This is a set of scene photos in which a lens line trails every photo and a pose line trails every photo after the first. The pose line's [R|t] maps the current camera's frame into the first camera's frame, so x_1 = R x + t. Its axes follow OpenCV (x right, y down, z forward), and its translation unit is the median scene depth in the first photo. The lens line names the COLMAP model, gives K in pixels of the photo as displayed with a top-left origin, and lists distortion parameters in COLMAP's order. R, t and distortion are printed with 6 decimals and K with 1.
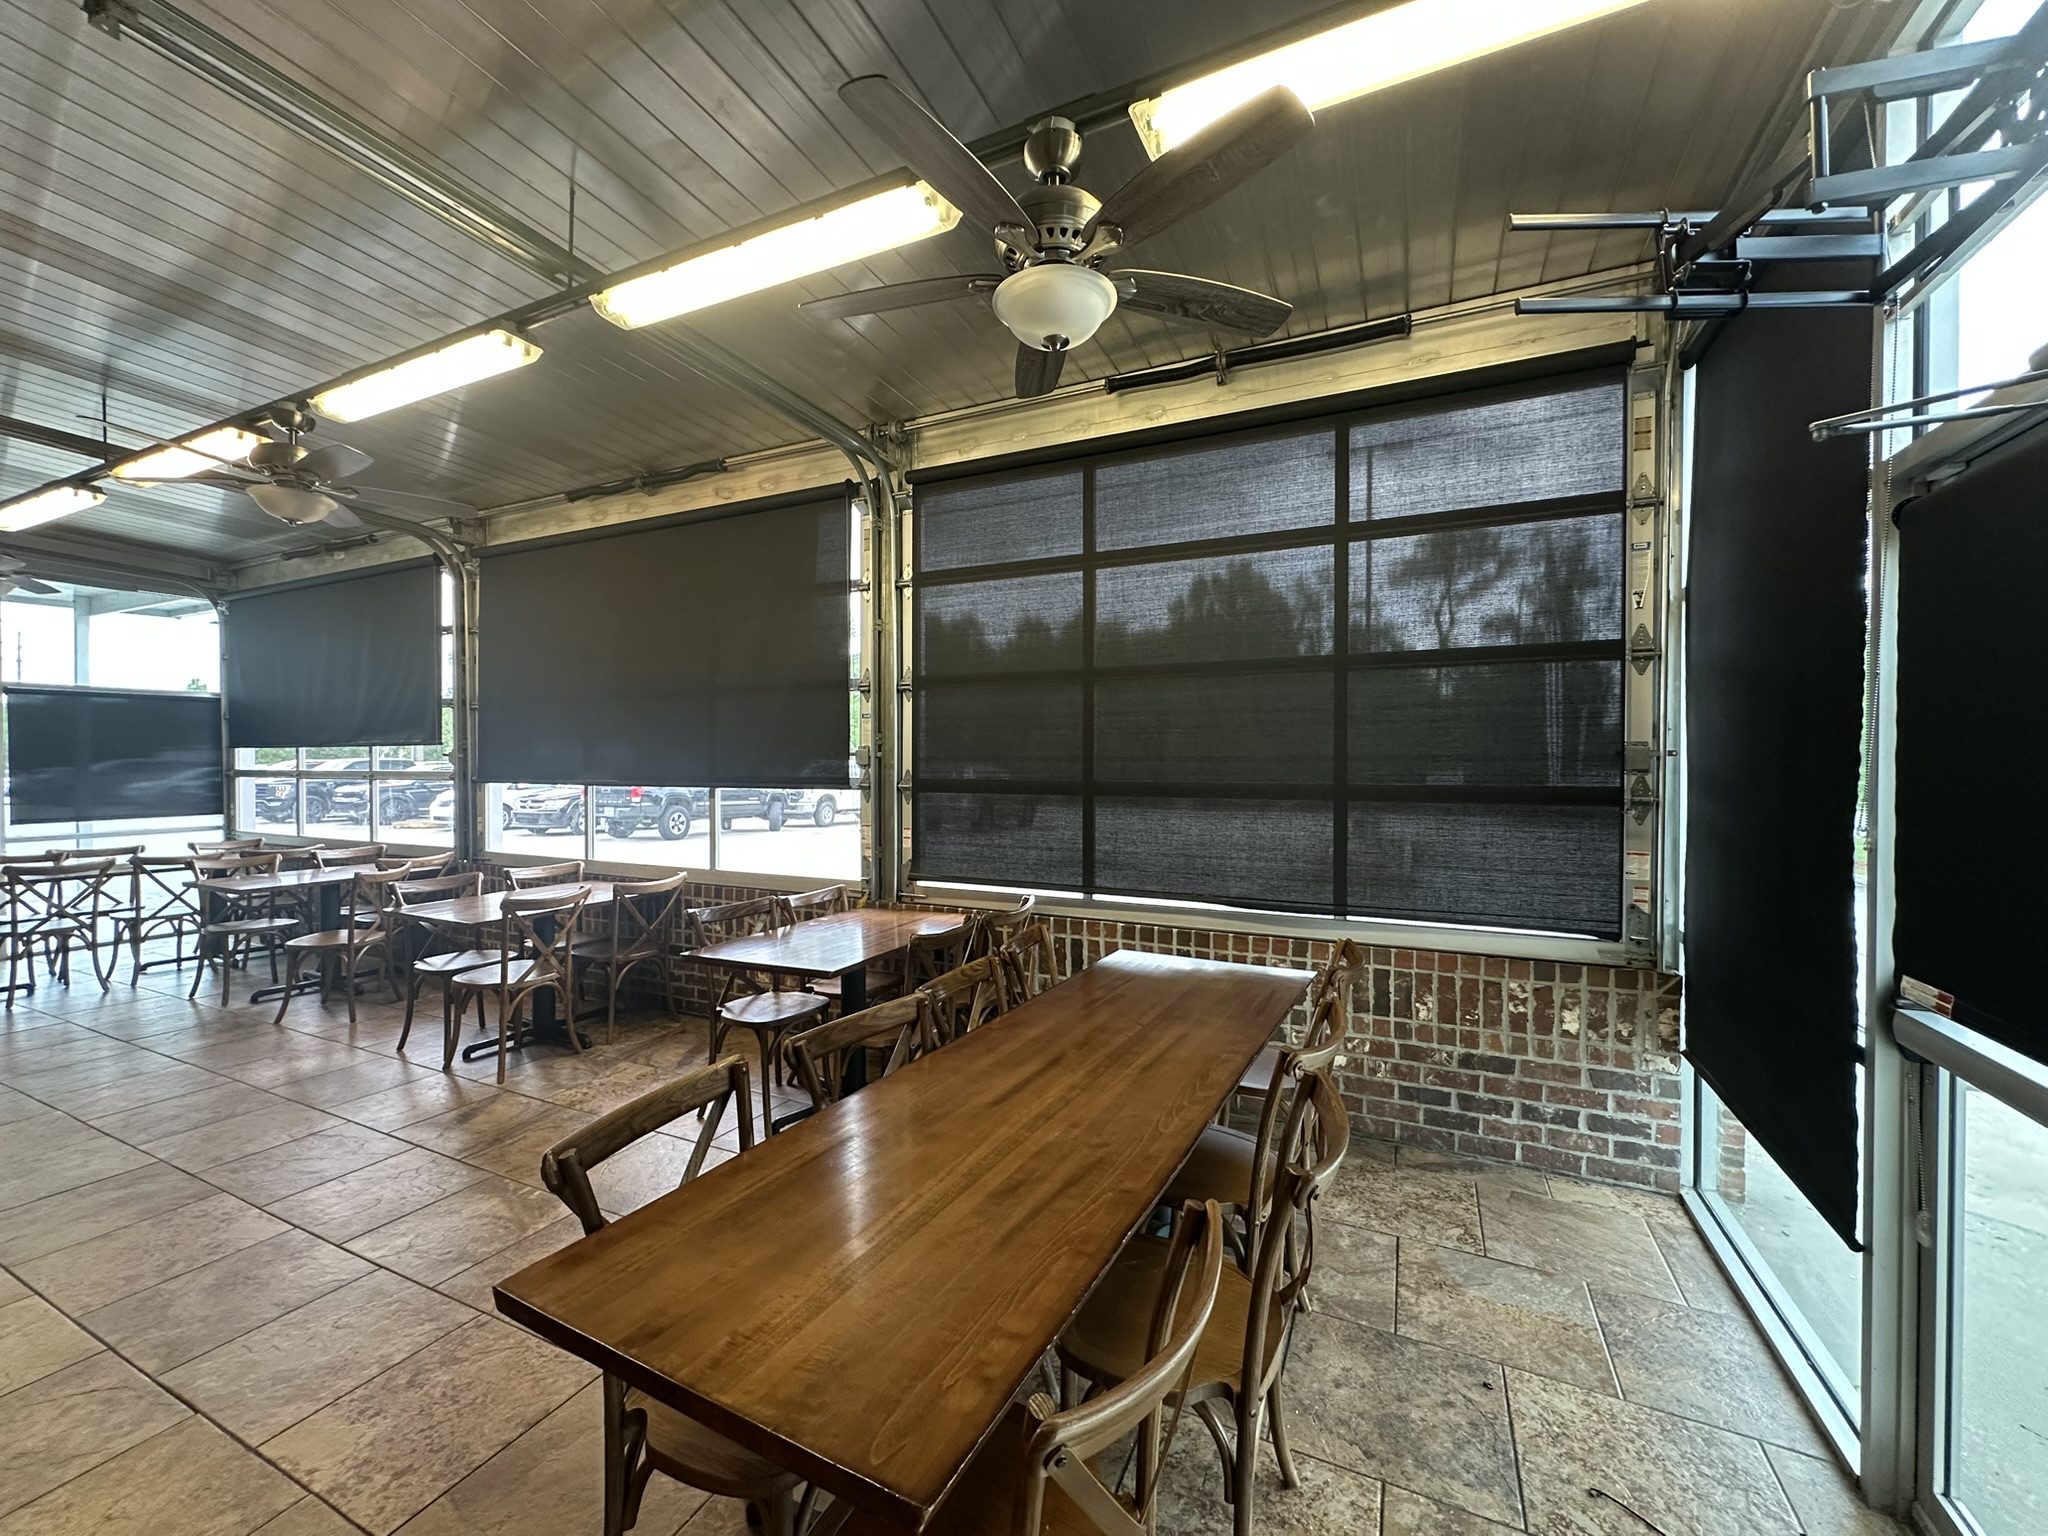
lens RADIAL K [[817.8, 0, 1017.6], [0, 817.8, 773.0], [0, 0, 1]] dist [-0.002195, -0.000100]
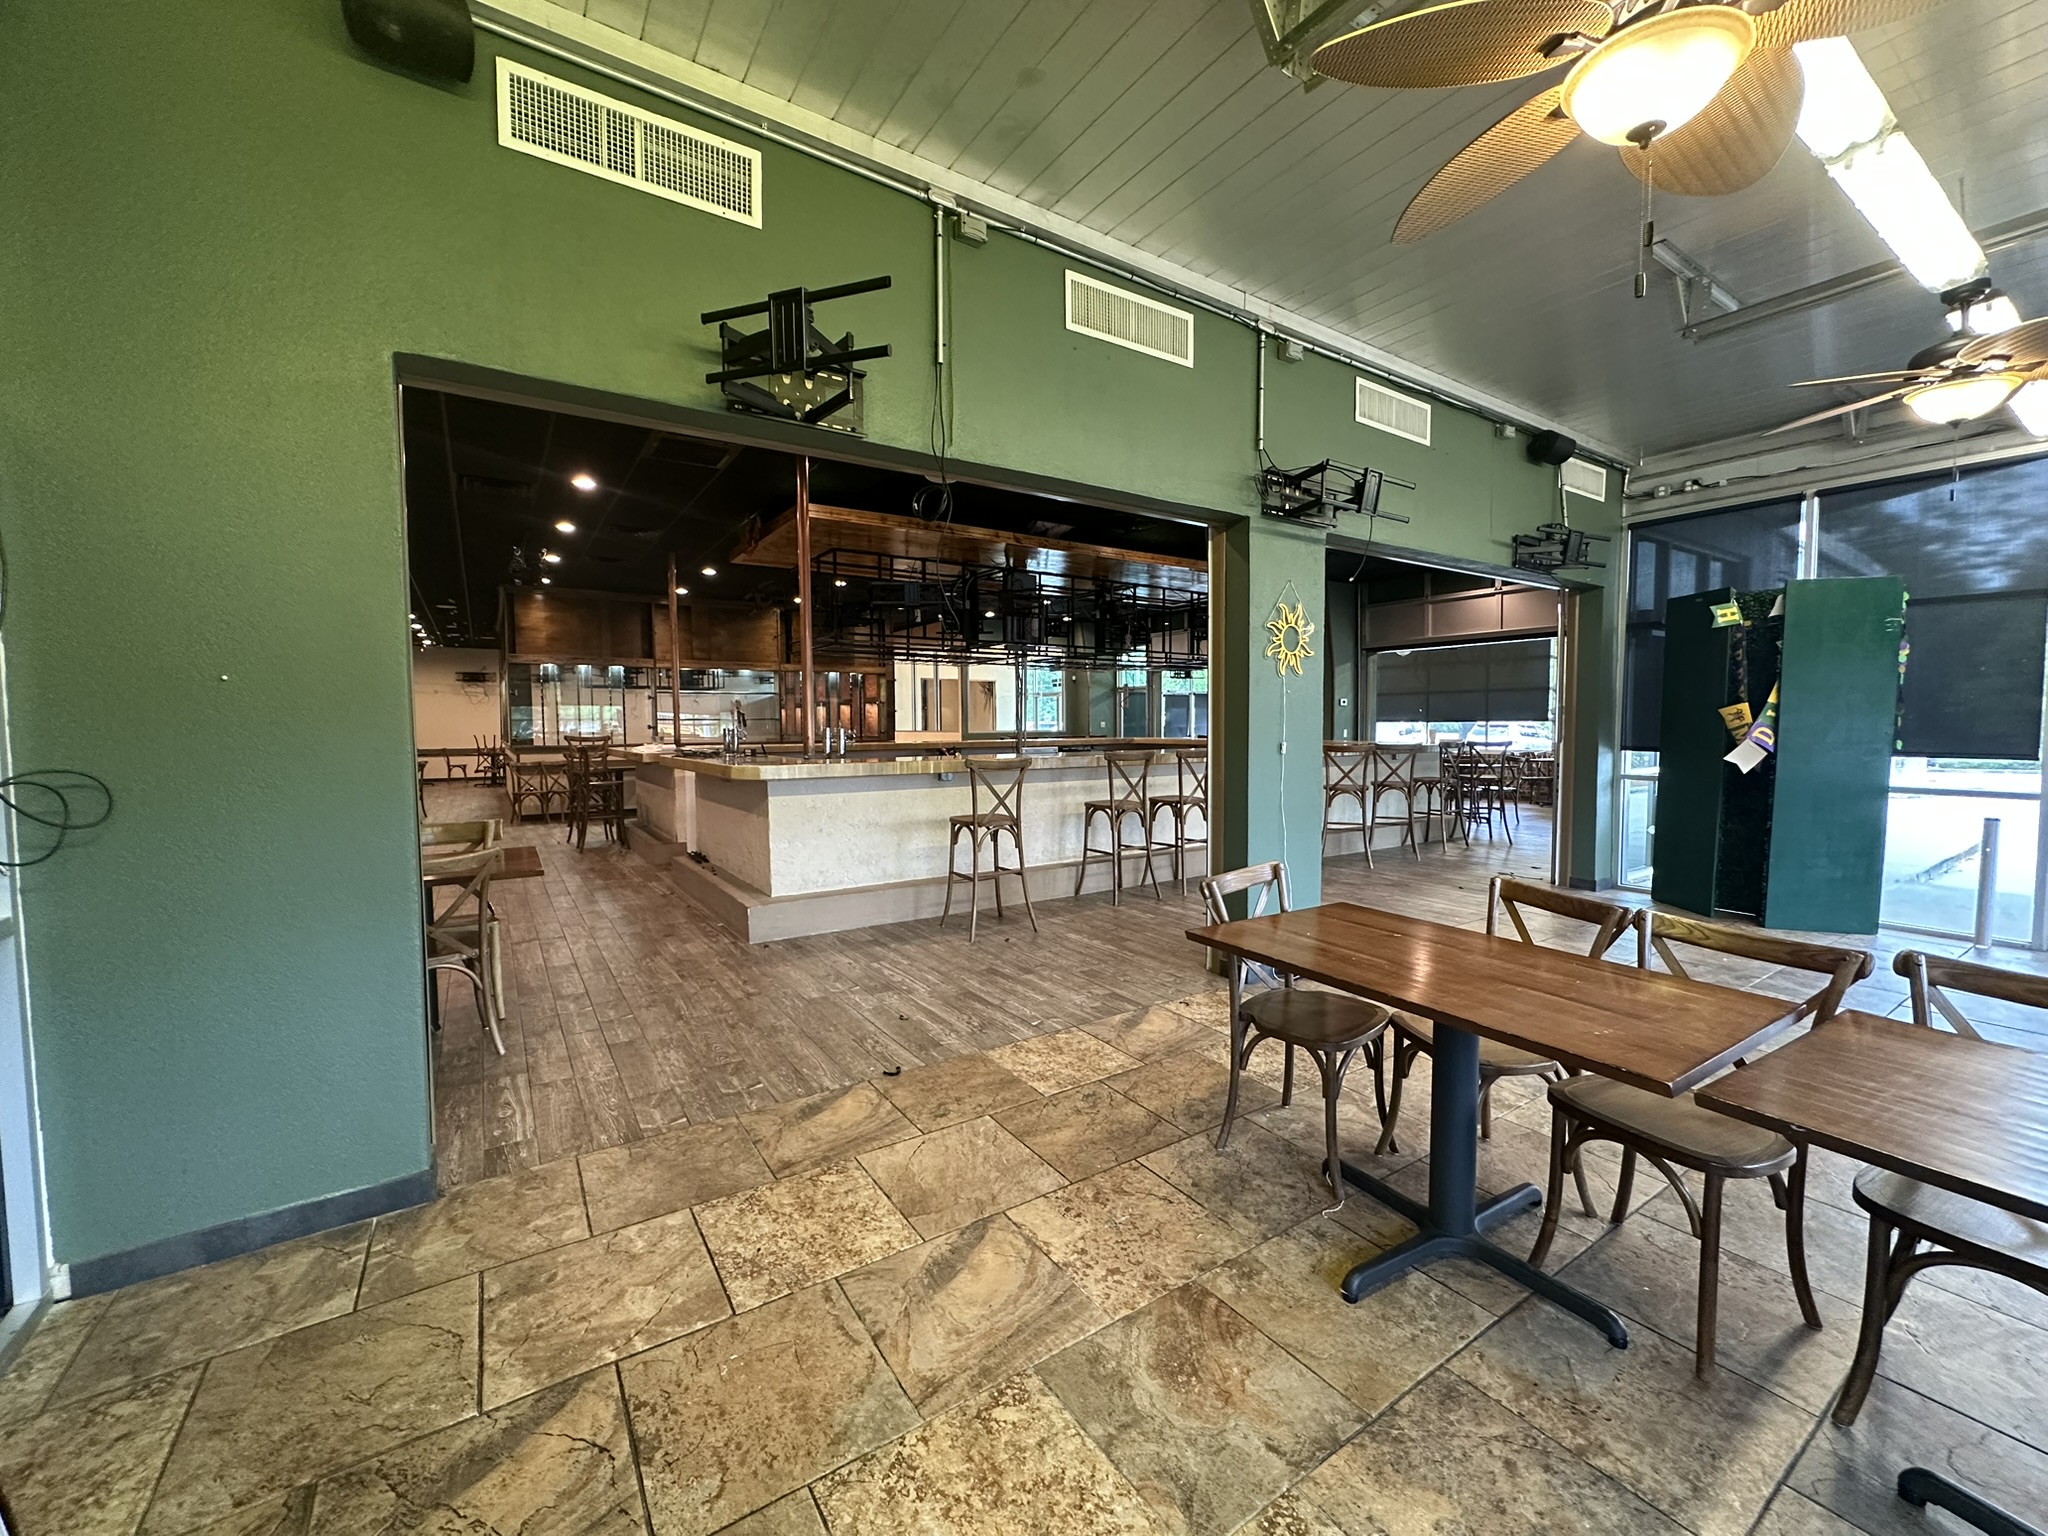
lens RADIAL K [[817.8, 0, 1023.0], [0, 817.8, 763.2], [0, 0, 1]] dist [-0.002195, -0.000100]
pose [[0.507240, -0.067876, 0.859127, -3.968469], [0.020105, 0.997554, 0.066943, -0.073540], [-0.861570, -0.016684, 0.507365, 1.152897]]
